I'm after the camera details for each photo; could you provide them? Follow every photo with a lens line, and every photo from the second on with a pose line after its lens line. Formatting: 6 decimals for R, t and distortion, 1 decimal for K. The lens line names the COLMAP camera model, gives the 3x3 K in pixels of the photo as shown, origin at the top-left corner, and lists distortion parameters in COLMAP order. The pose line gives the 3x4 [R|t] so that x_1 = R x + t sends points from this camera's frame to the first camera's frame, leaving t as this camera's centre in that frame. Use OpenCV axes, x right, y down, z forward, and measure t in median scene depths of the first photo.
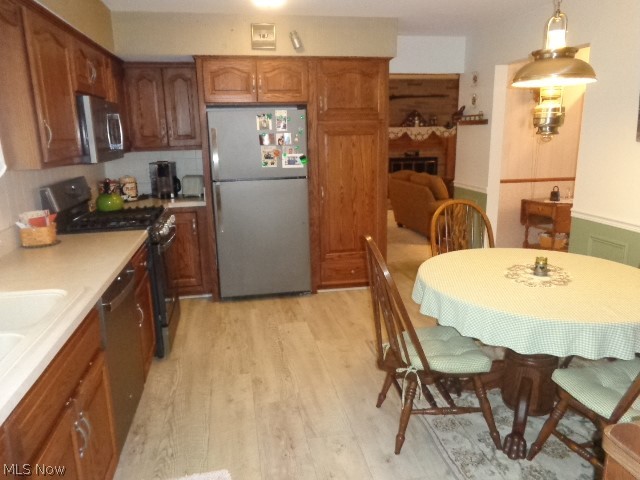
lens RADIAL K [[485.2, 0, 320.0], [0, 485.2, 240.0], [0, 0, 1]] dist [-0.005248, 0.007042]
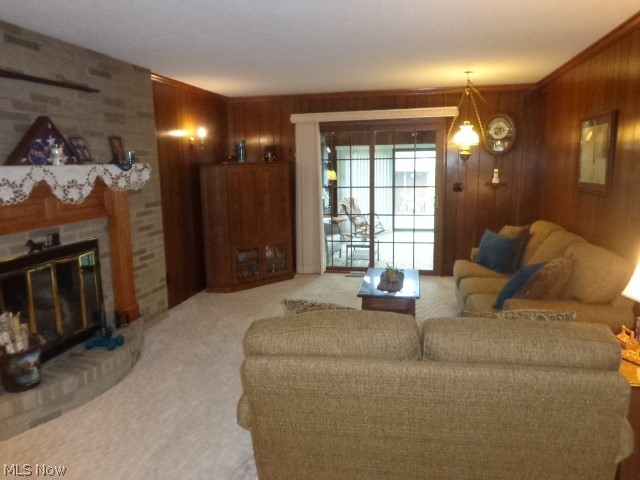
lens RADIAL K [[485.2, 0, 320.0], [0, 485.2, 240.0], [0, 0, 1]] dist [-0.005248, 0.007042]
pose [[0.385121, -0.137106, 0.912625, -0.055695], [0.217280, 0.974574, 0.054722, -0.157374], [-0.896923, 0.177220, 0.405120, 0.693206]]
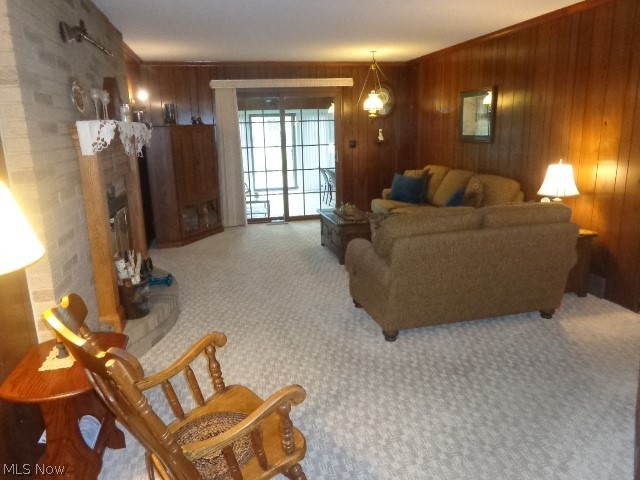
lens RADIAL K [[485.2, 0, 320.0], [0, 485.2, 240.0], [0, 0, 1]] dist [-0.005248, 0.007042]
pose [[-0.021712, -0.214248, 0.976538, -0.209255], [0.250848, 0.944355, 0.212765, -0.187112], [-0.967783, 0.249582, 0.033240, 0.852835]]
